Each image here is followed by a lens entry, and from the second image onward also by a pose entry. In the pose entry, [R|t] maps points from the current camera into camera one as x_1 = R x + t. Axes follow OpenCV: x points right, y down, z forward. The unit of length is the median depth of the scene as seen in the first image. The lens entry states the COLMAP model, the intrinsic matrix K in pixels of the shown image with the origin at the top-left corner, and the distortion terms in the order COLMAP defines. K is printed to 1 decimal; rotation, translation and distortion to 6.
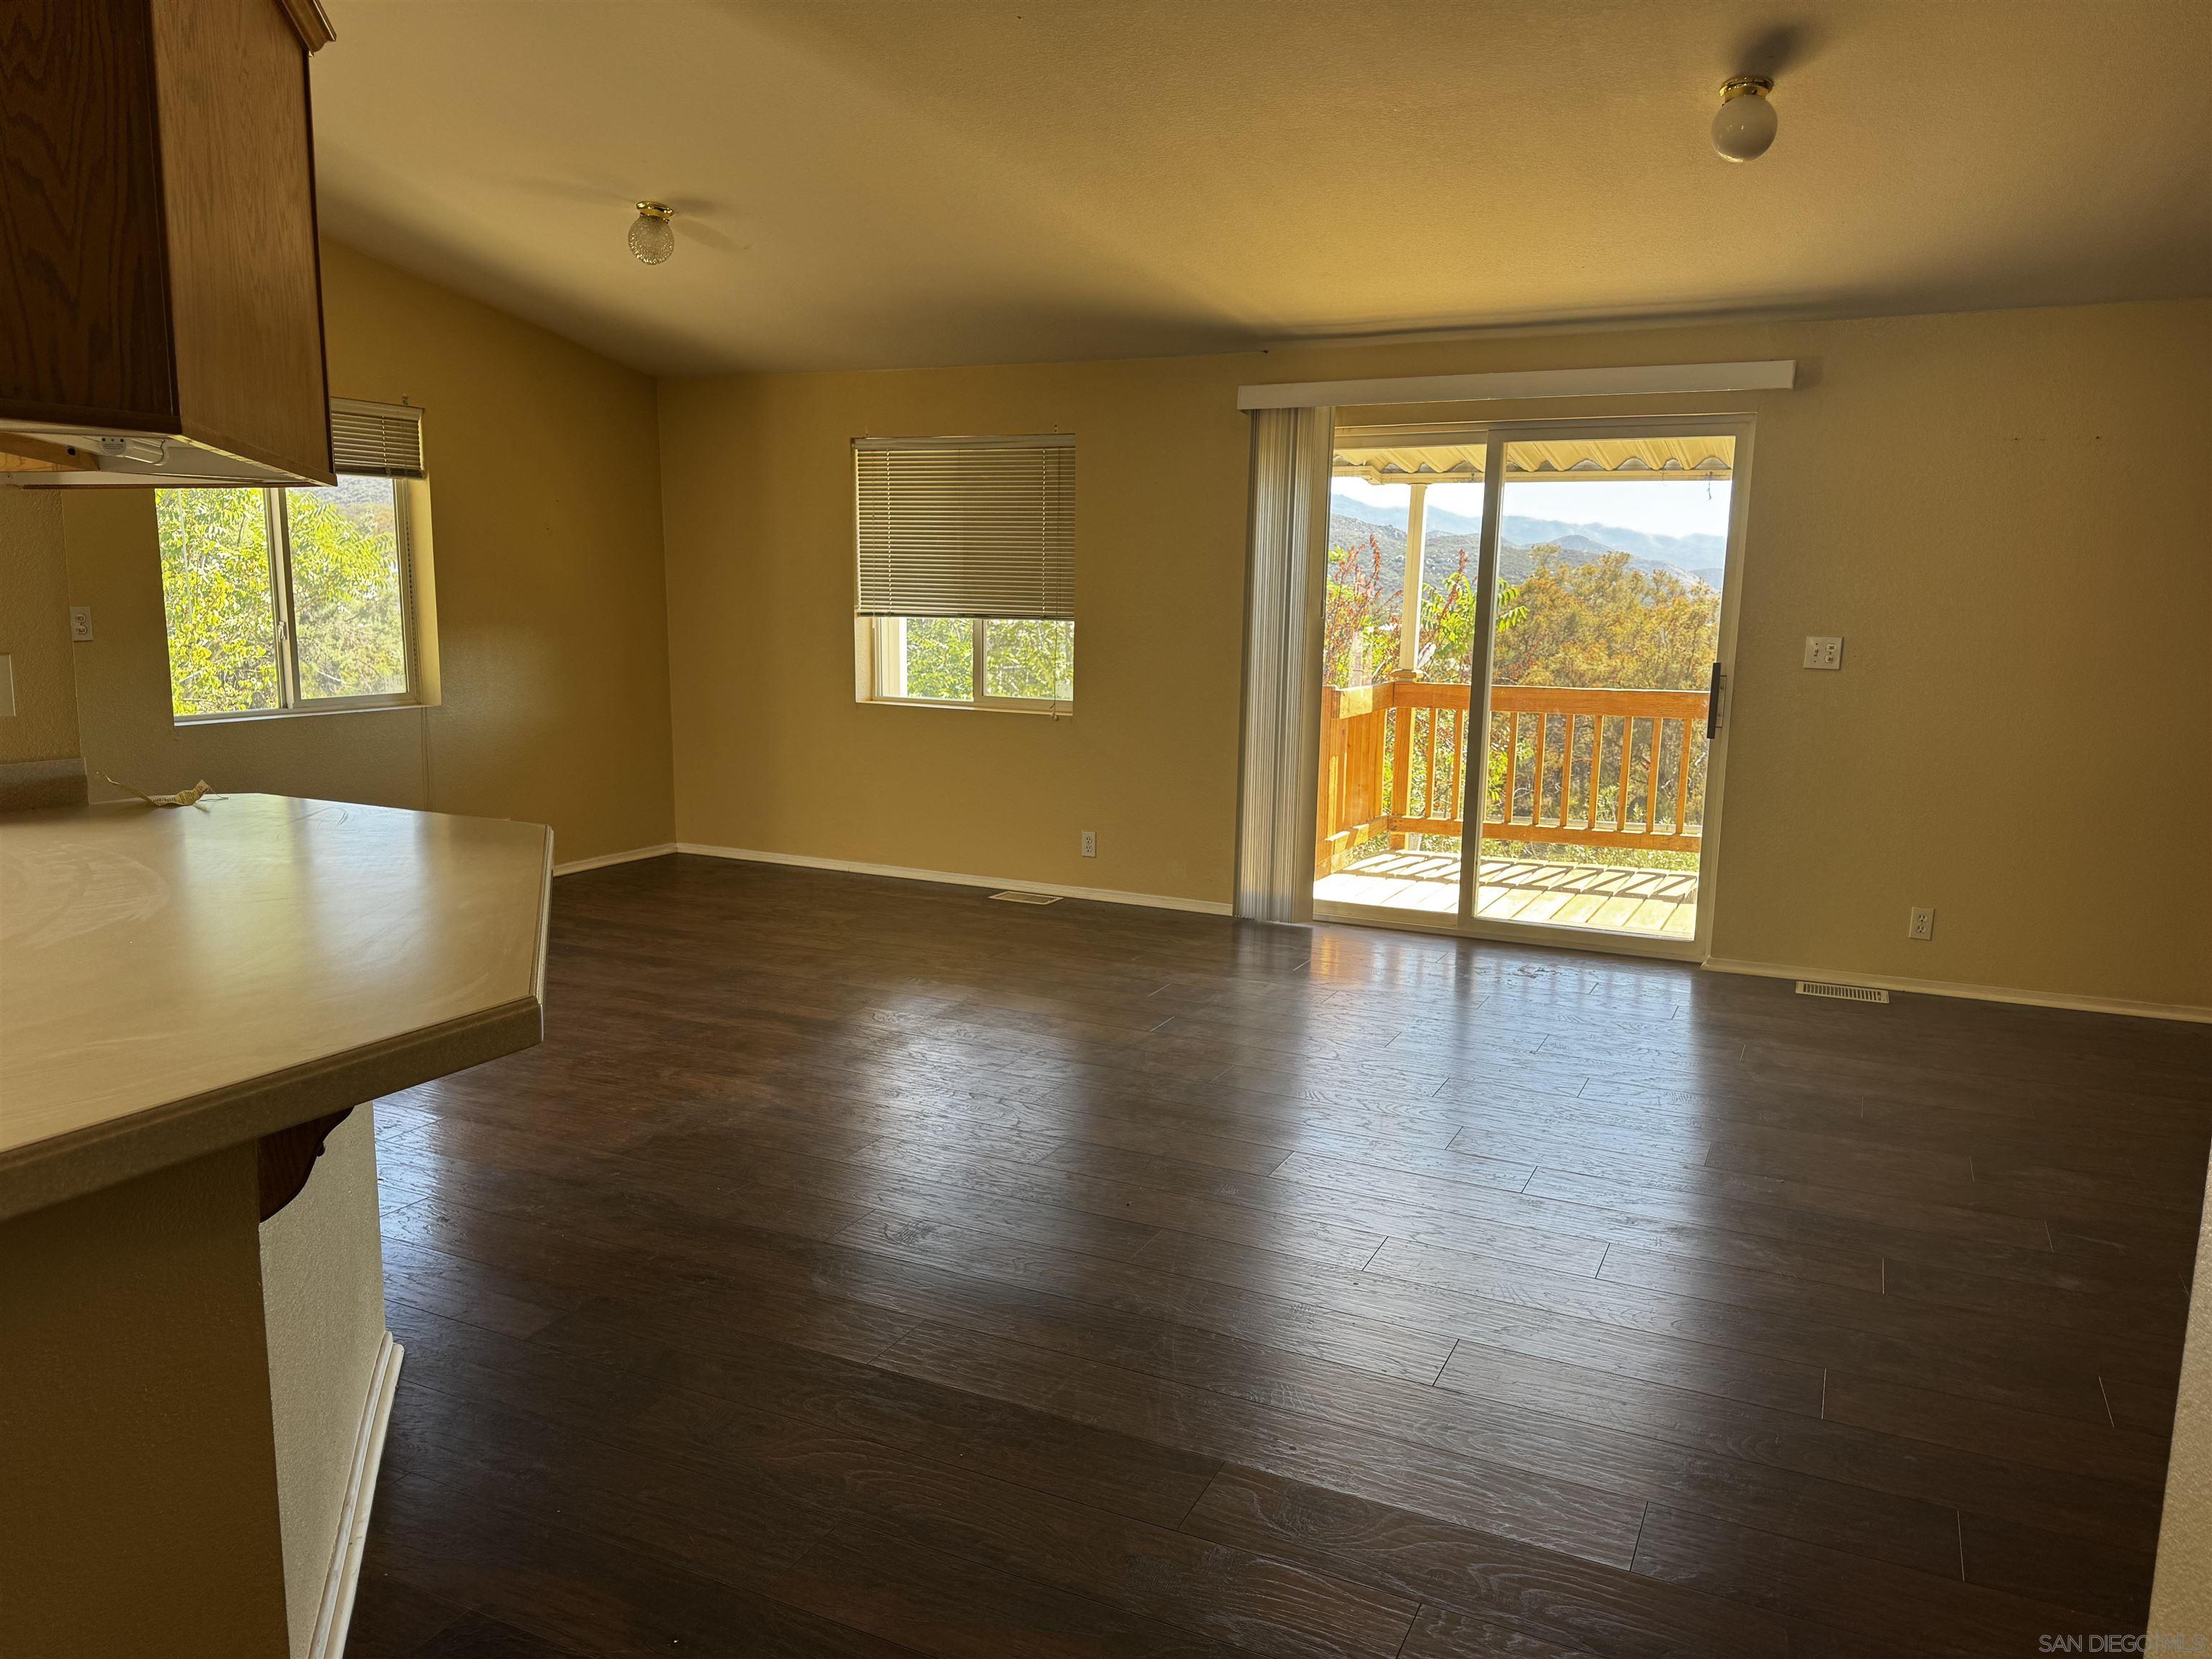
lens RADIAL K [[1574.1, 0, 1103.2], [0, 1574.1, 829.9], [0, 0, 1]] dist [0.095934, -0.087375]
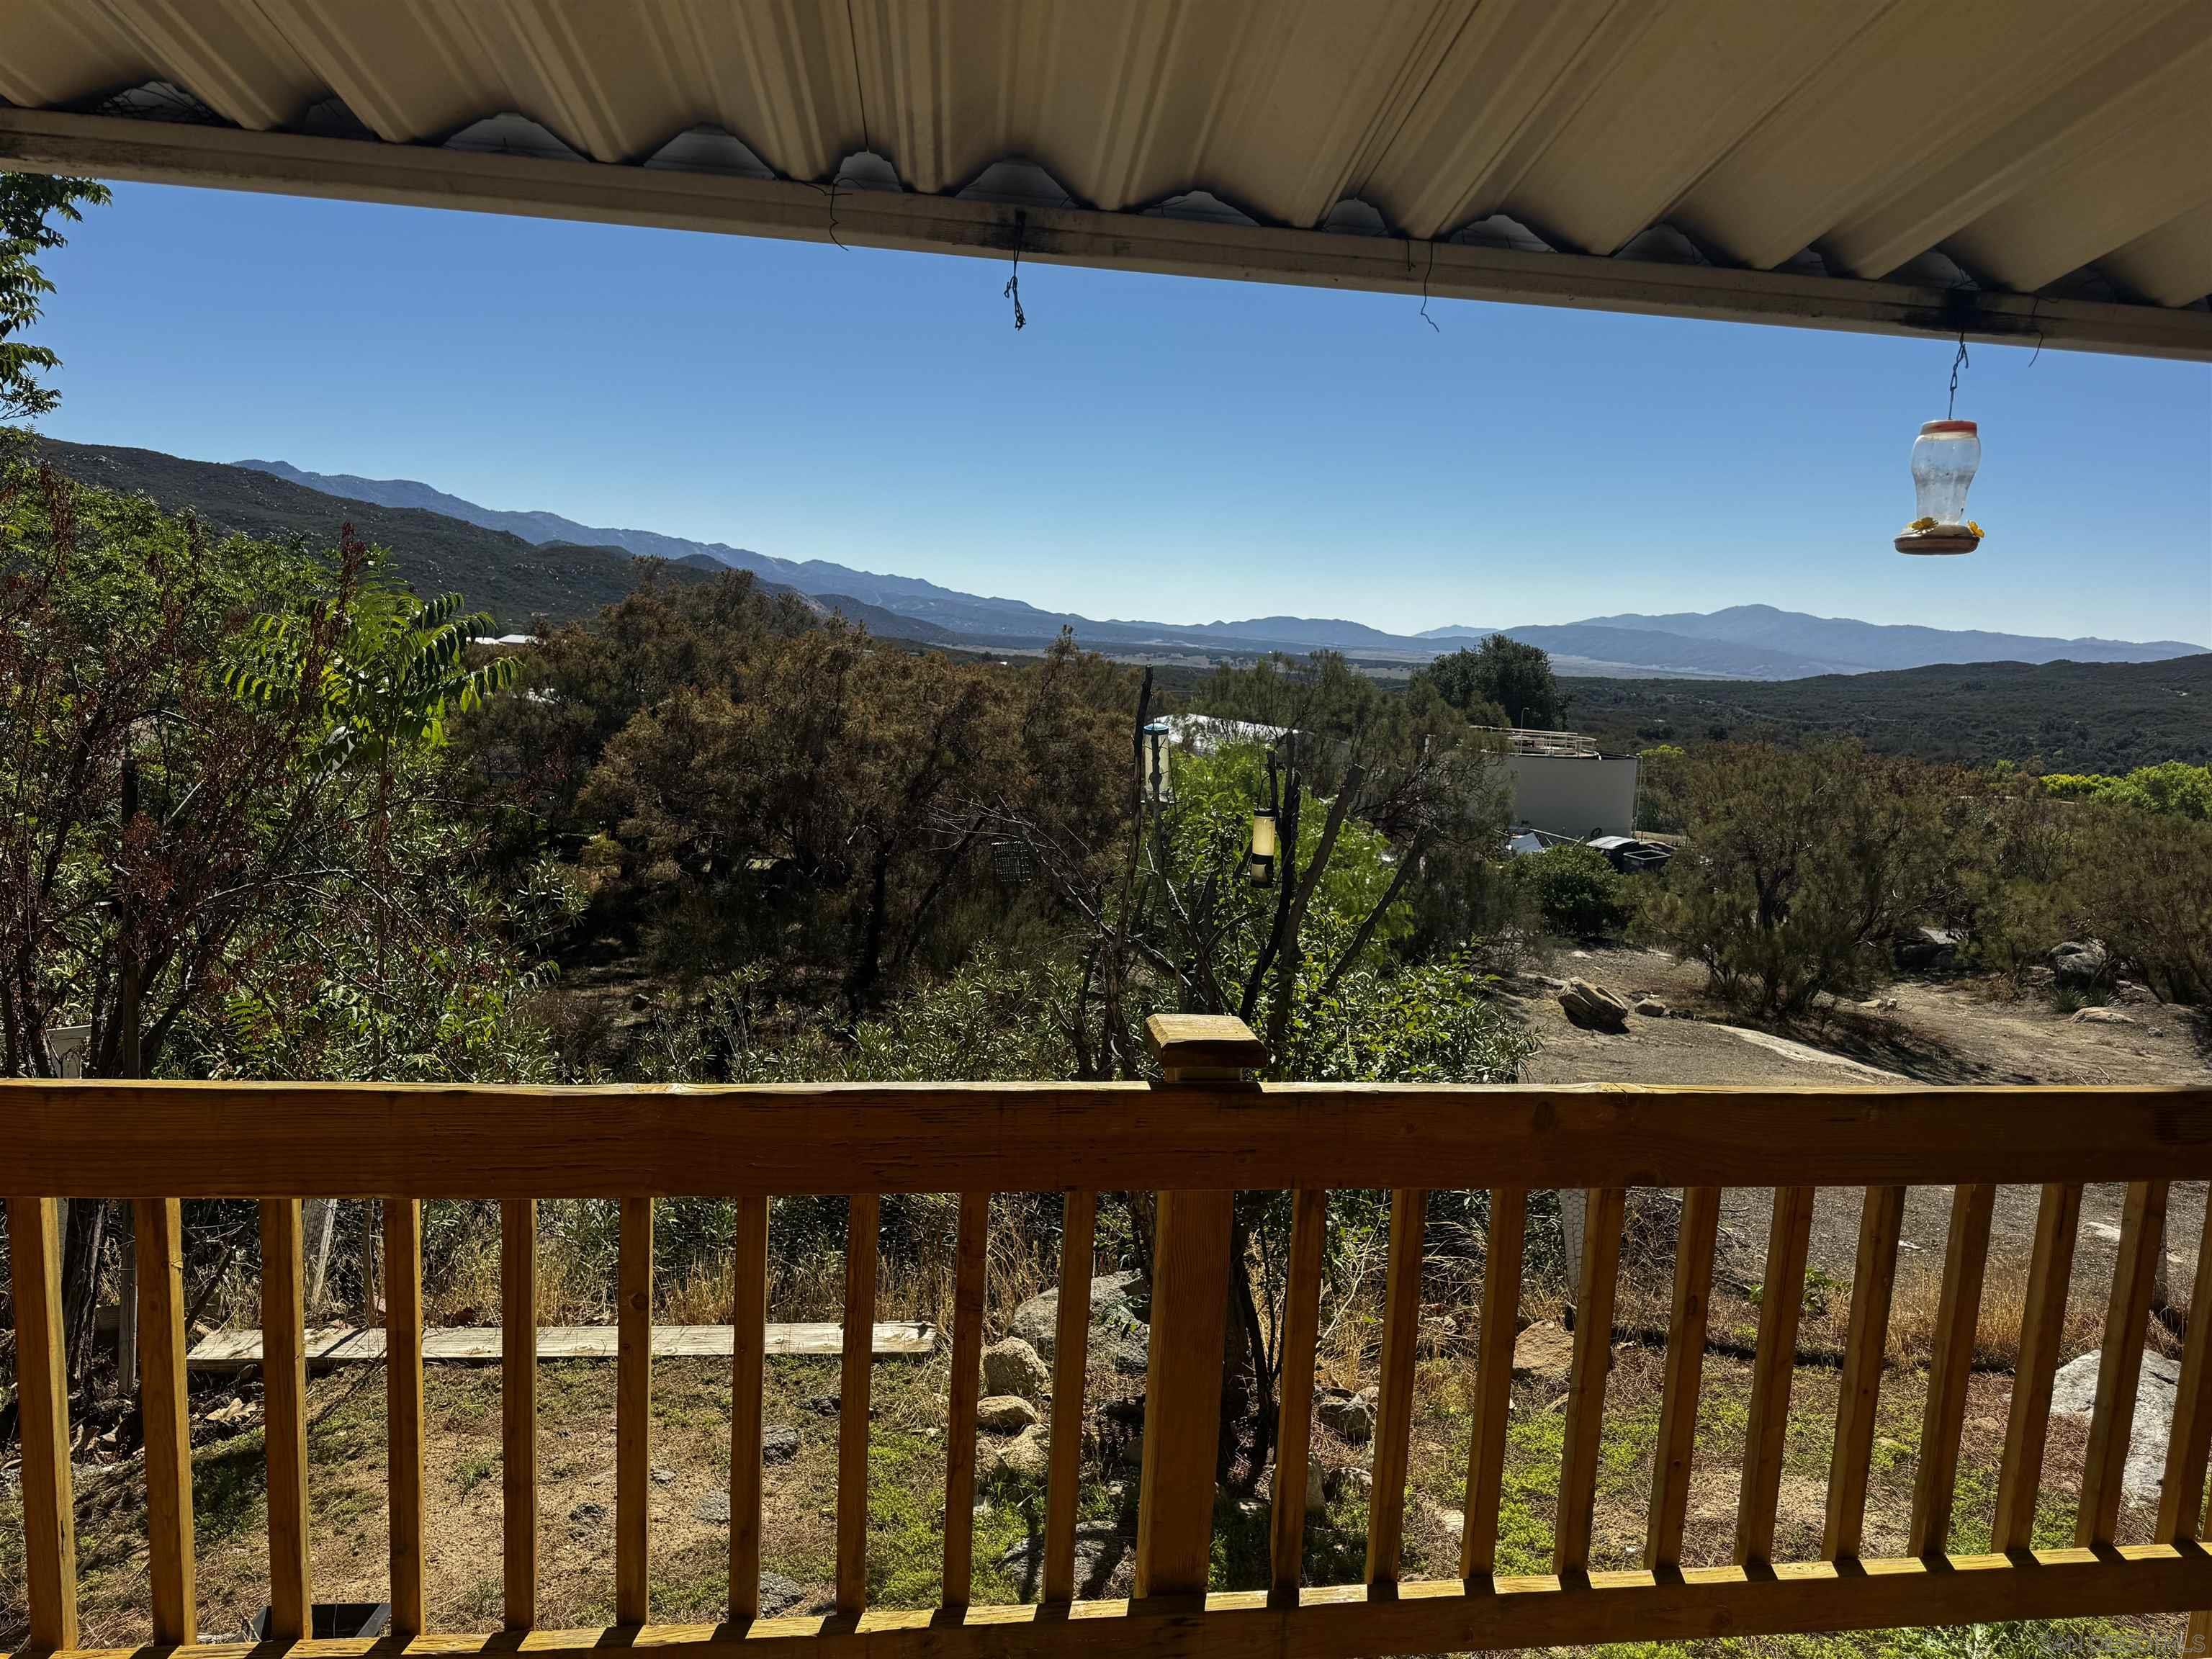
lens RADIAL K [[1574.1, 0, 1109.6], [0, 1574.1, 832.7], [0, 0, 1]] dist [0.095934, -0.087375]
pose [[0.860942, -0.041178, 0.507033, 0.318610], [0.045618, 0.998952, 0.003670, -0.156402], [-0.506653, 0.019970, 0.861919, 0.944404]]
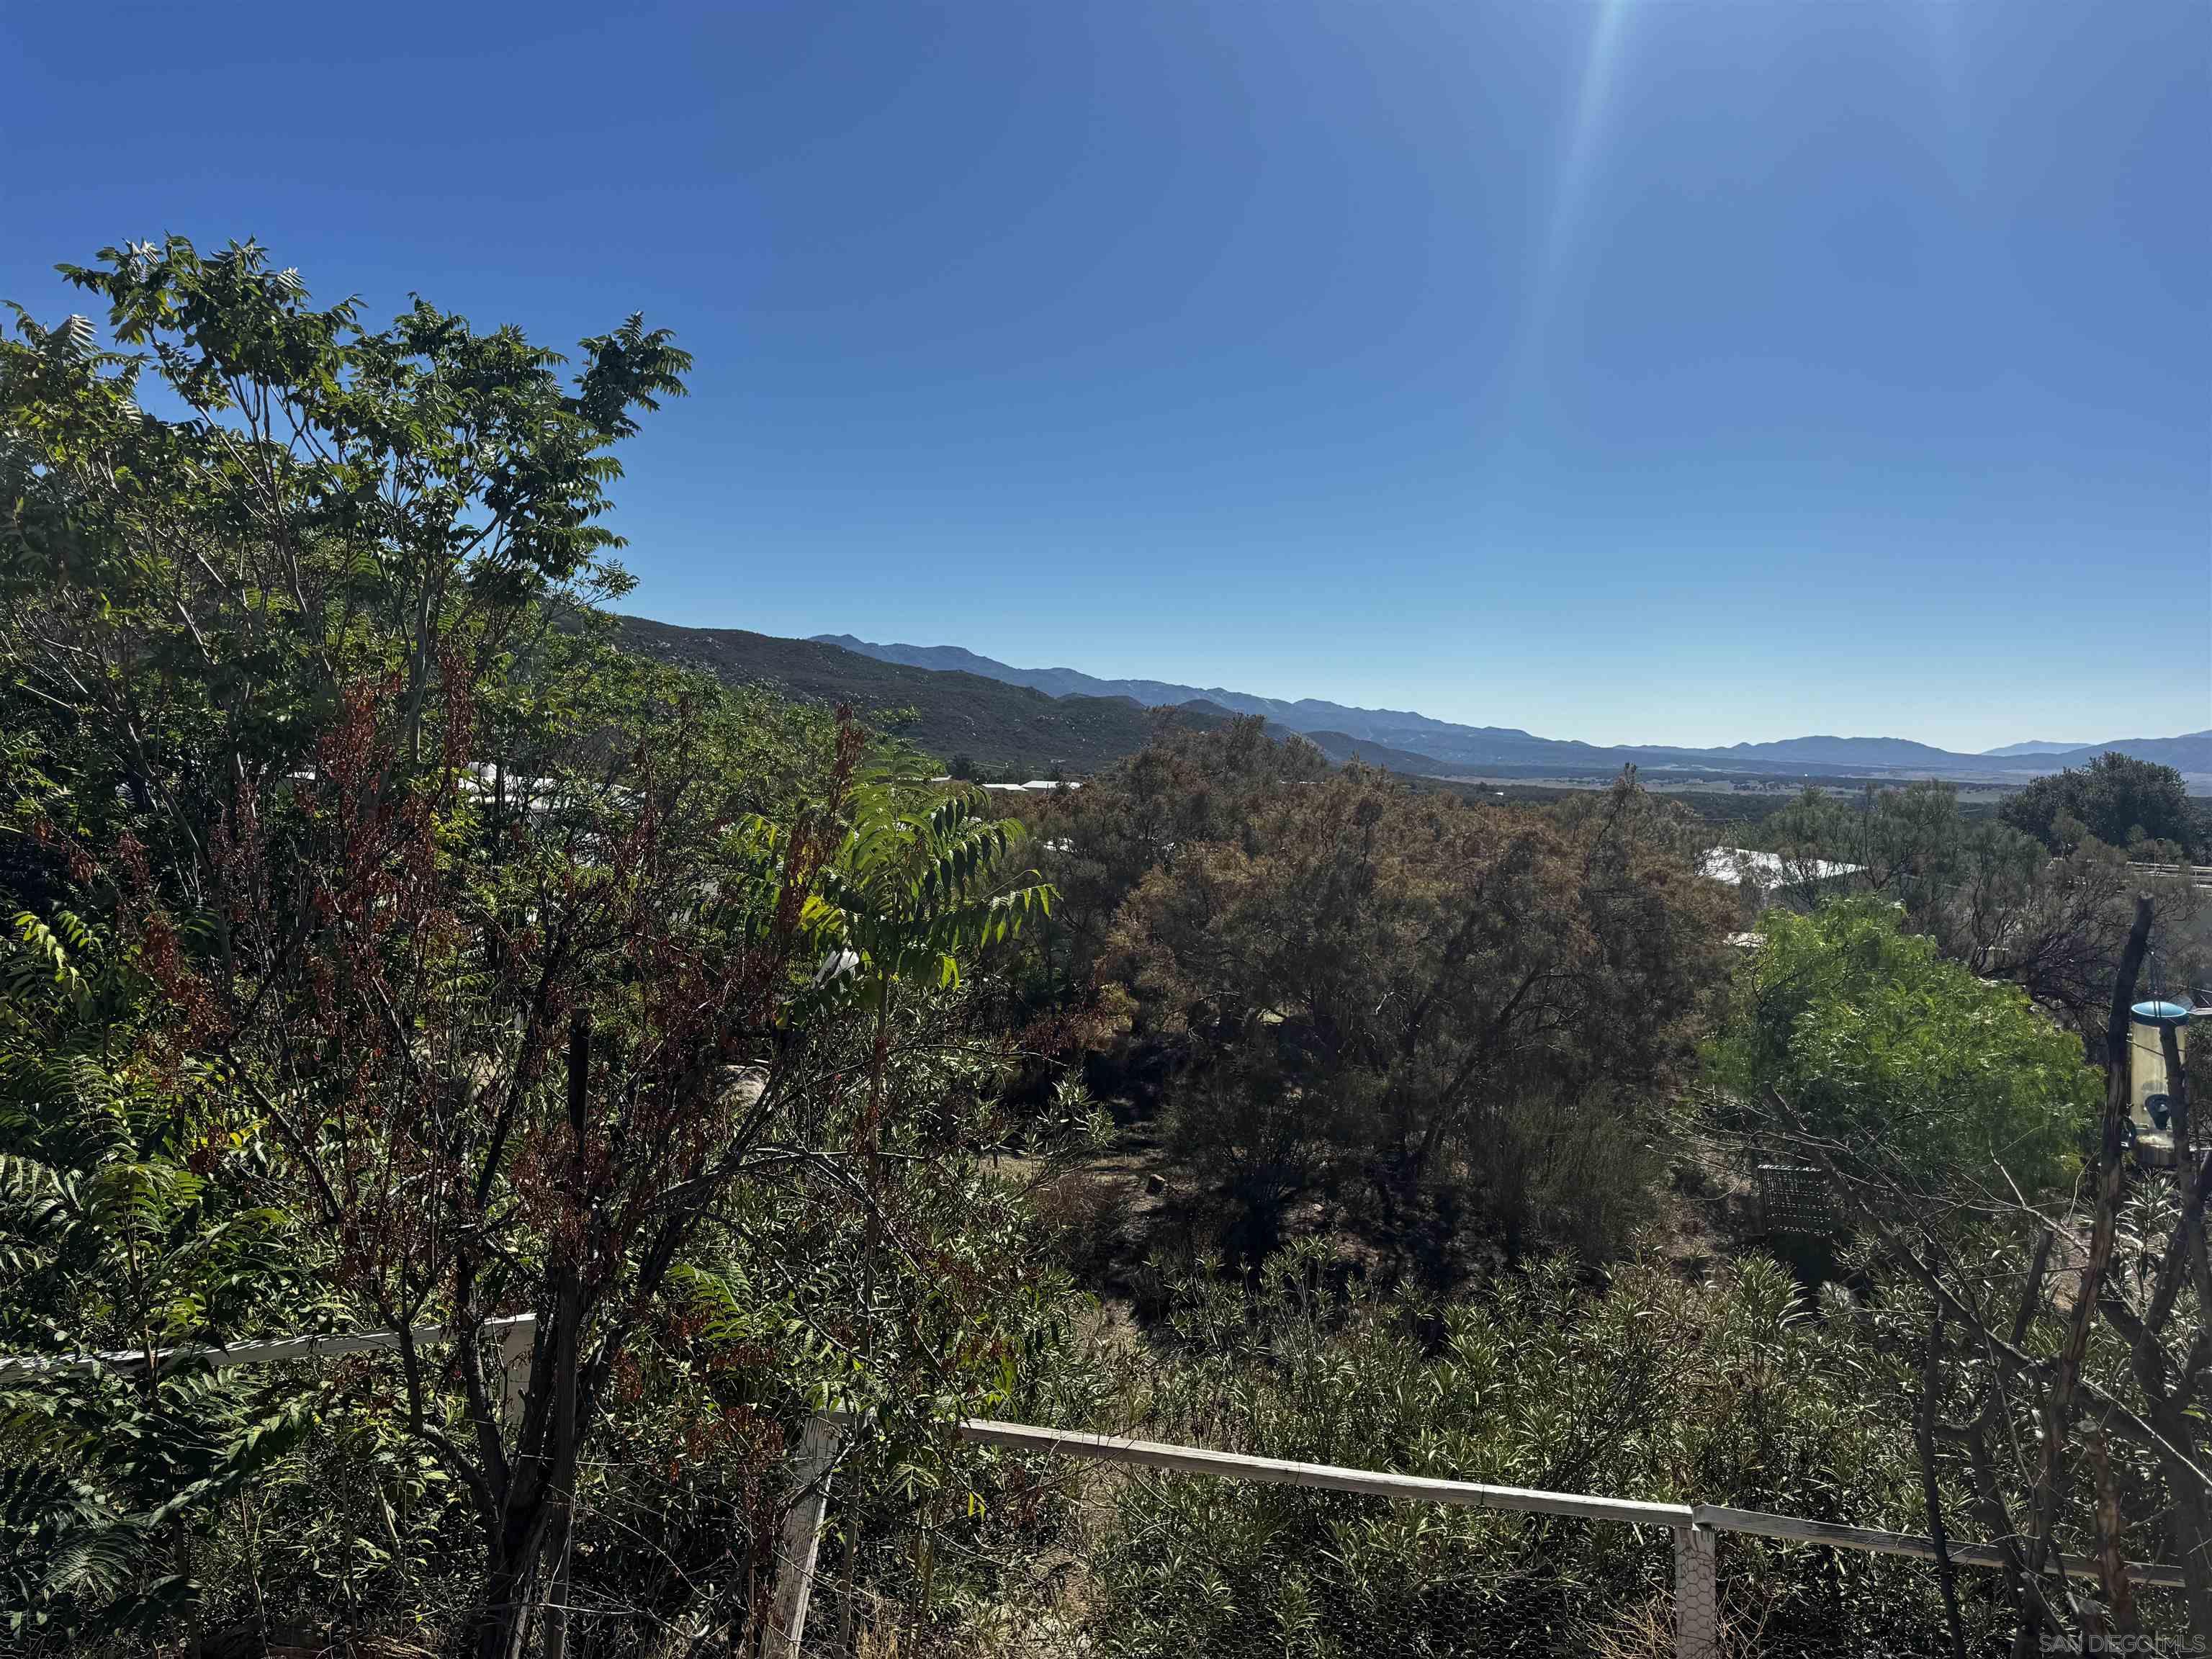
lens RADIAL K [[1574.1, 0, 1084.7], [0, 1574.1, 845.1], [0, 0, 1]] dist [0.095934, -0.087375]
pose [[0.977938, -0.012640, 0.208512, 0.363232], [0.031175, 0.995820, -0.085850, -0.211521], [-0.206555, 0.090456, 0.974245, 1.207783]]
